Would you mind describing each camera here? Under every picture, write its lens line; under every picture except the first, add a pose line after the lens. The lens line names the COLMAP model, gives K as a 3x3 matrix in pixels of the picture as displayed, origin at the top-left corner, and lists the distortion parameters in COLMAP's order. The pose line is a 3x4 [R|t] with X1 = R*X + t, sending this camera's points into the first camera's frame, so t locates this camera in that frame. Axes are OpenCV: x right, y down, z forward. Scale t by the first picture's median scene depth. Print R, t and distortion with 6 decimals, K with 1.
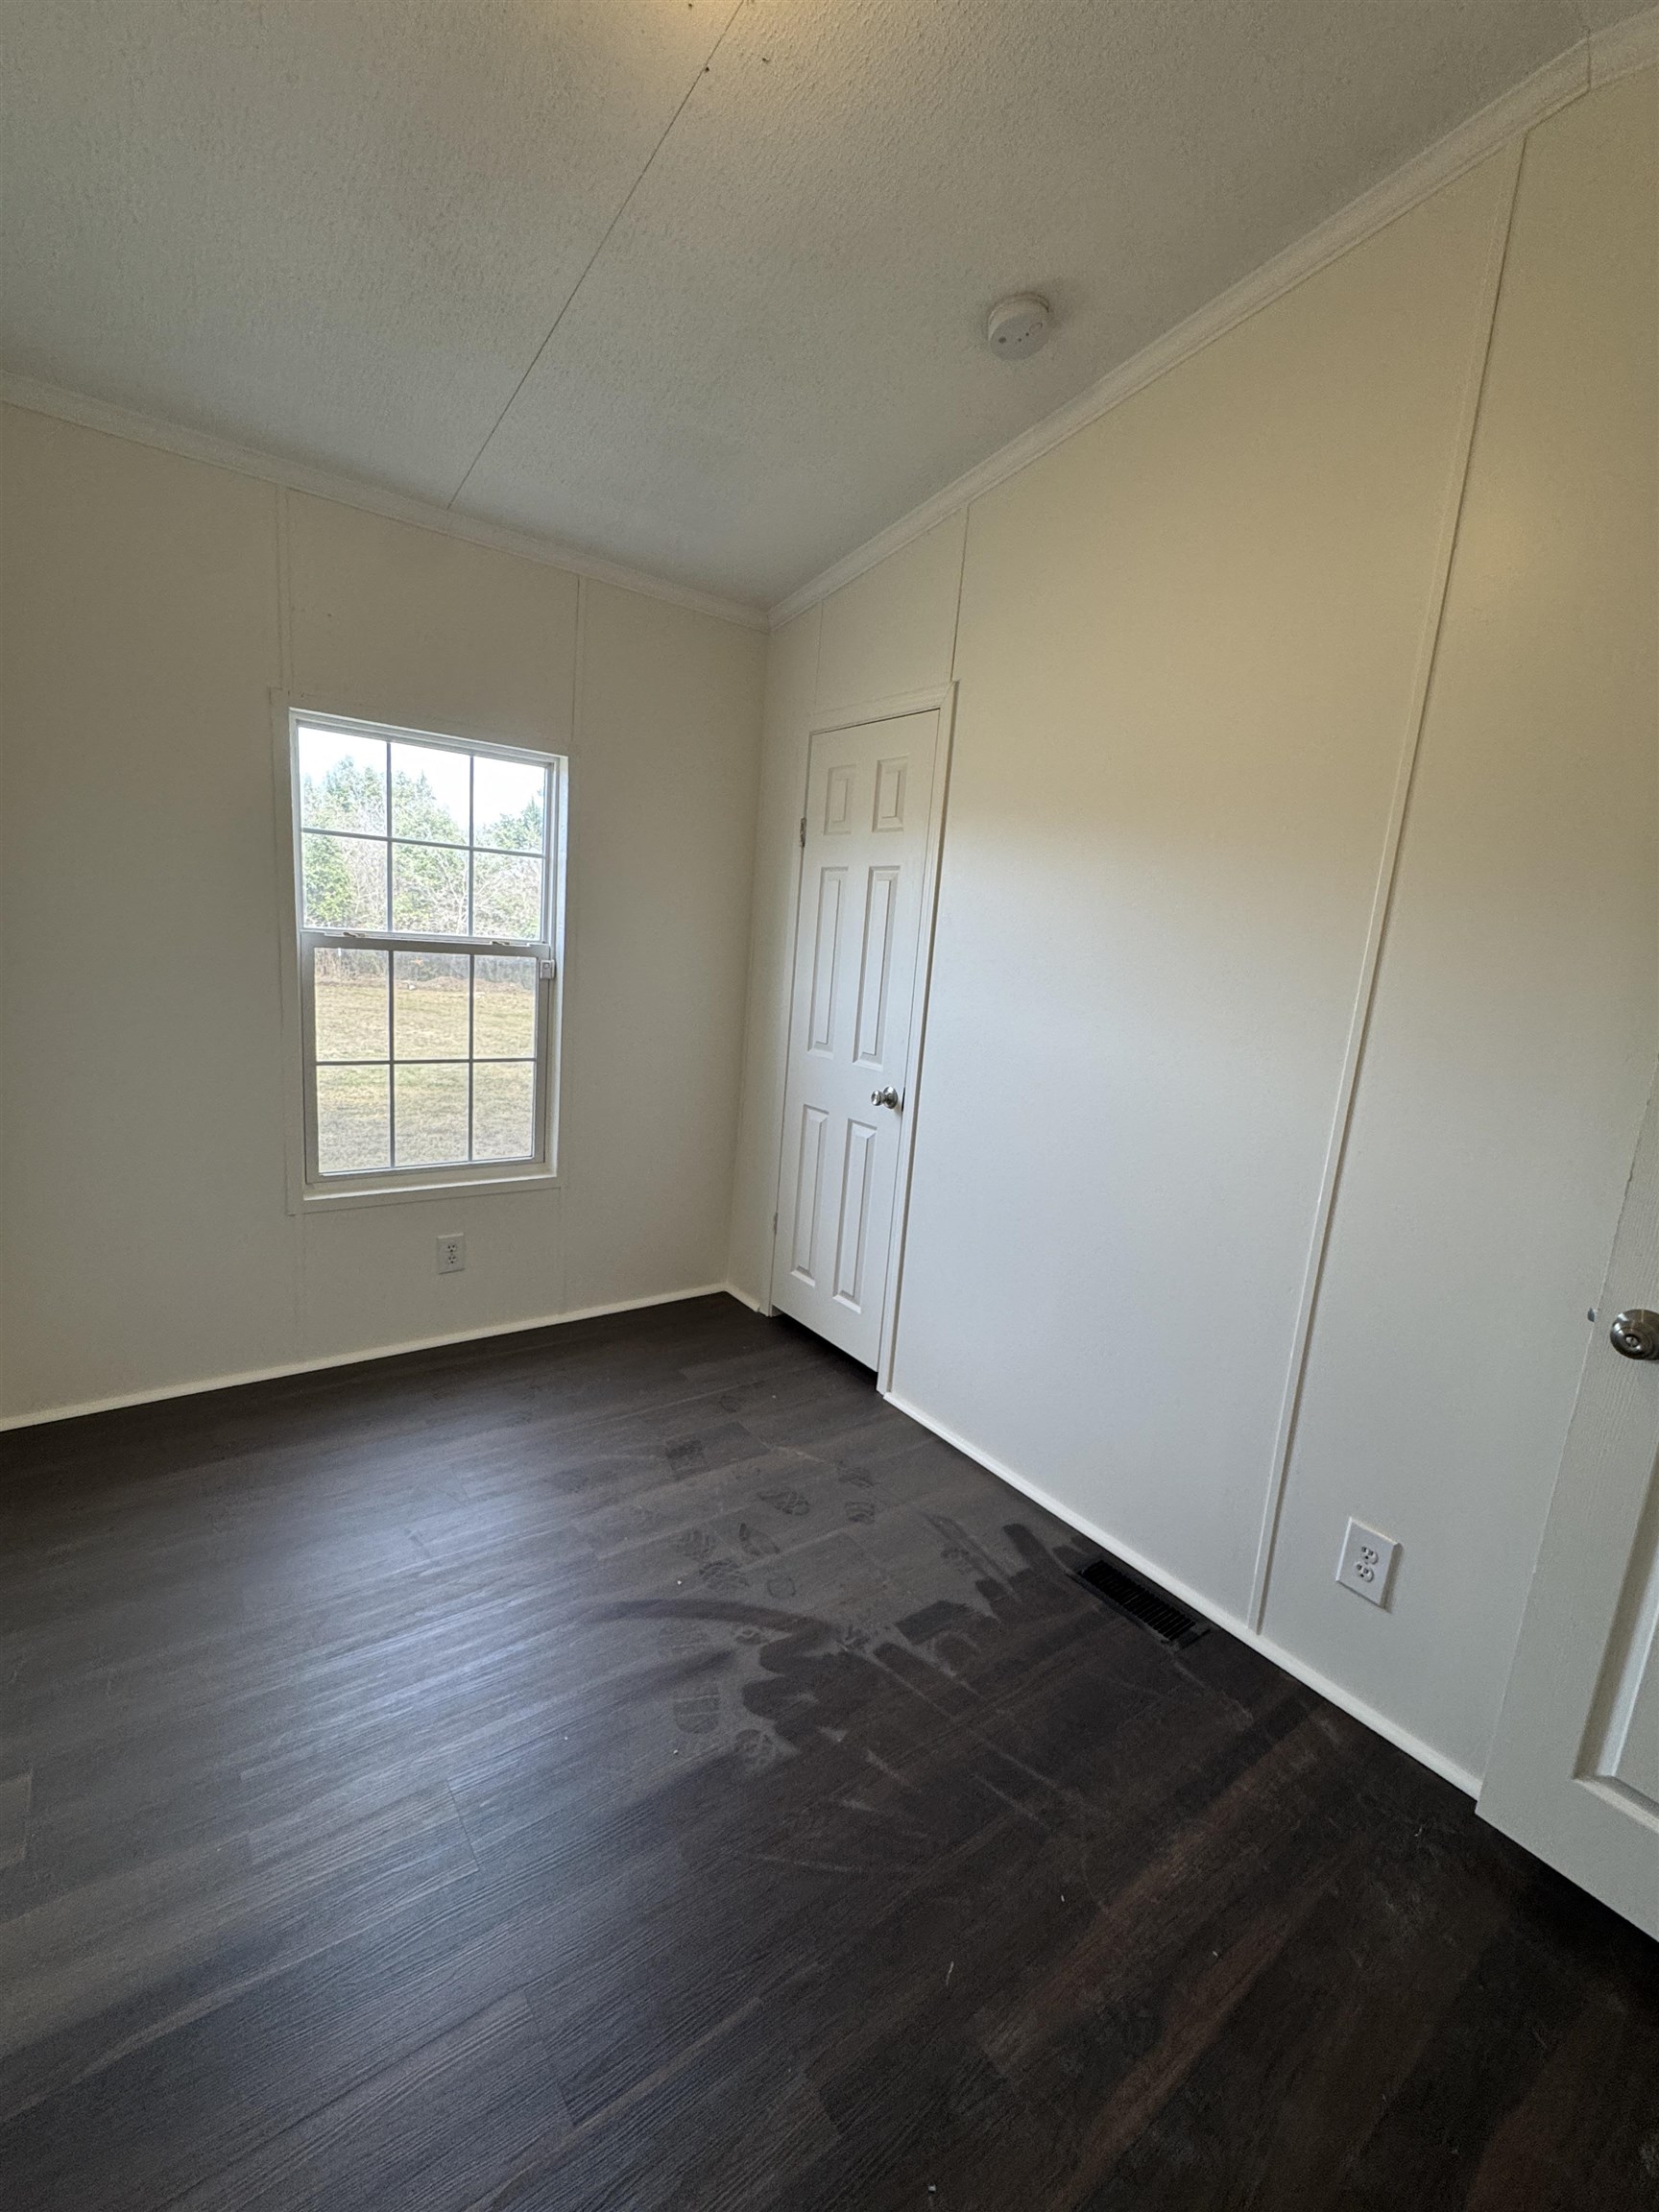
lens RADIAL K [[928.9, 0, 828.7], [0, 928.9, 1103.9], [0, 0, 1]] dist [-0.005995, 0.001099]
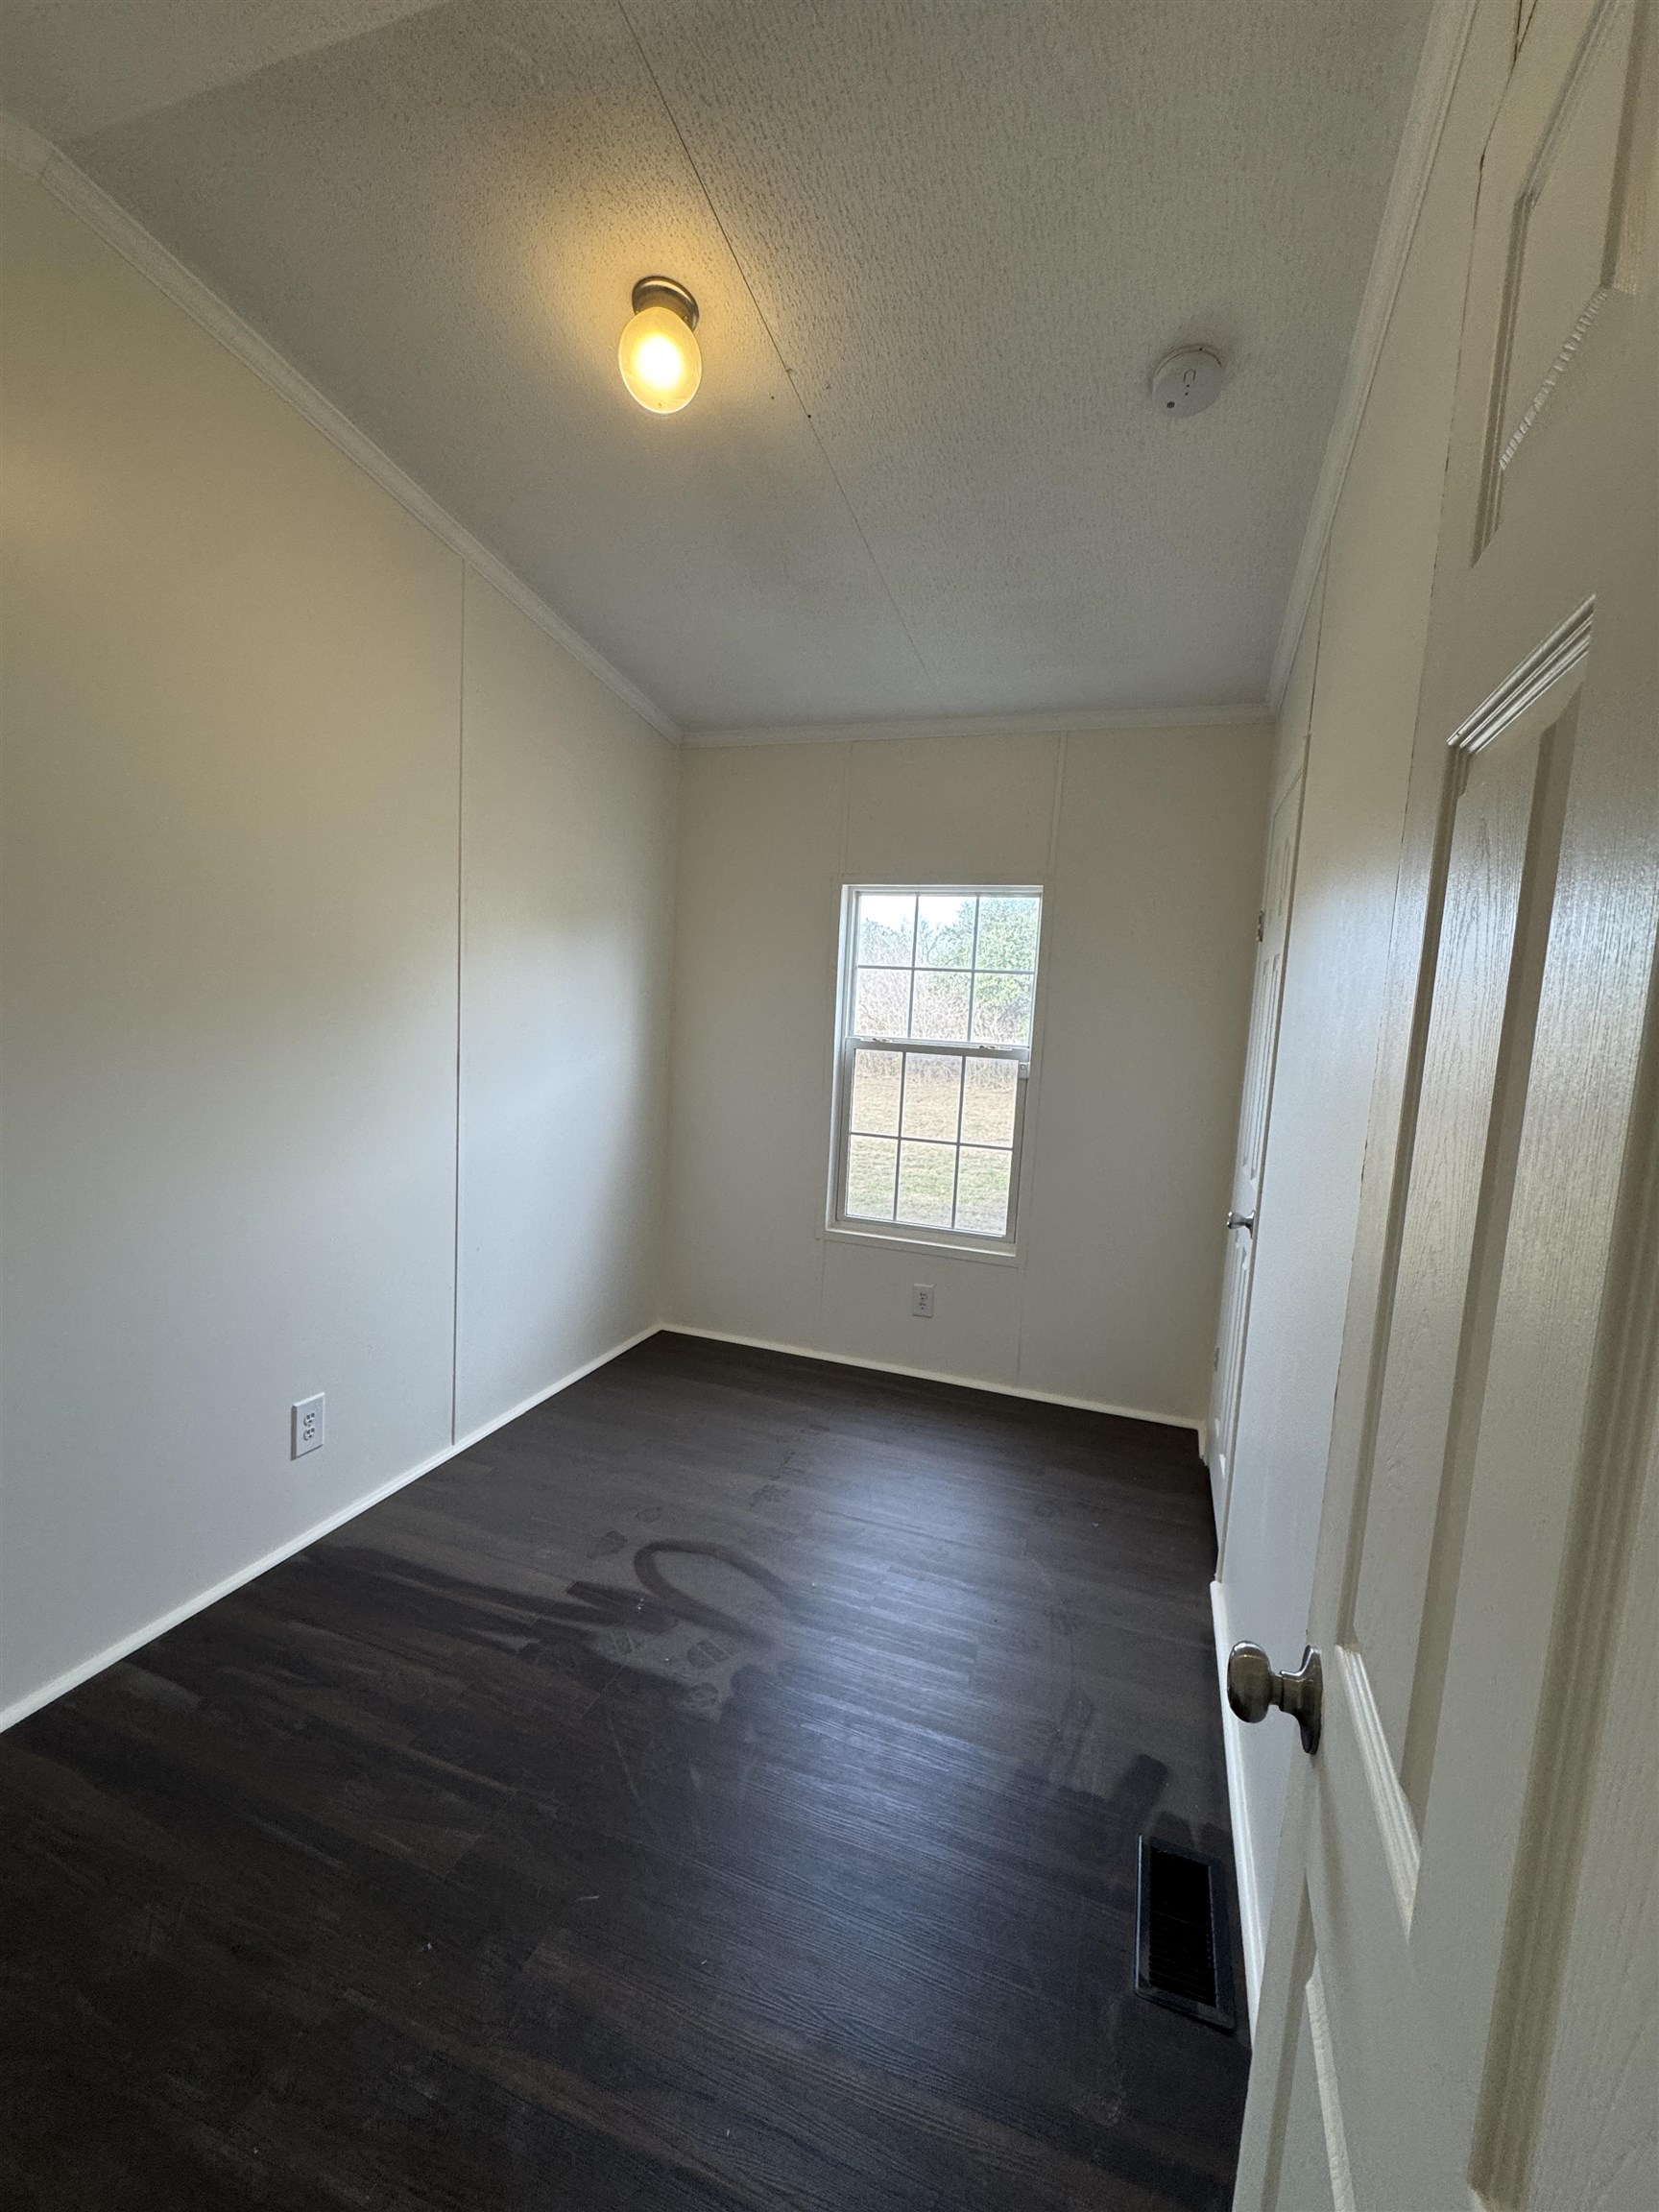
lens RADIAL K [[928.9, 0, 825.8], [0, 928.9, 1099.6], [0, 0, 1]] dist [-0.005995, 0.001099]
pose [[0.550811, 0.033614, -0.833953, 0.552719], [-0.164298, 0.984005, -0.068854, 0.007871], [0.818299, 0.174942, 0.547523, 0.208598]]
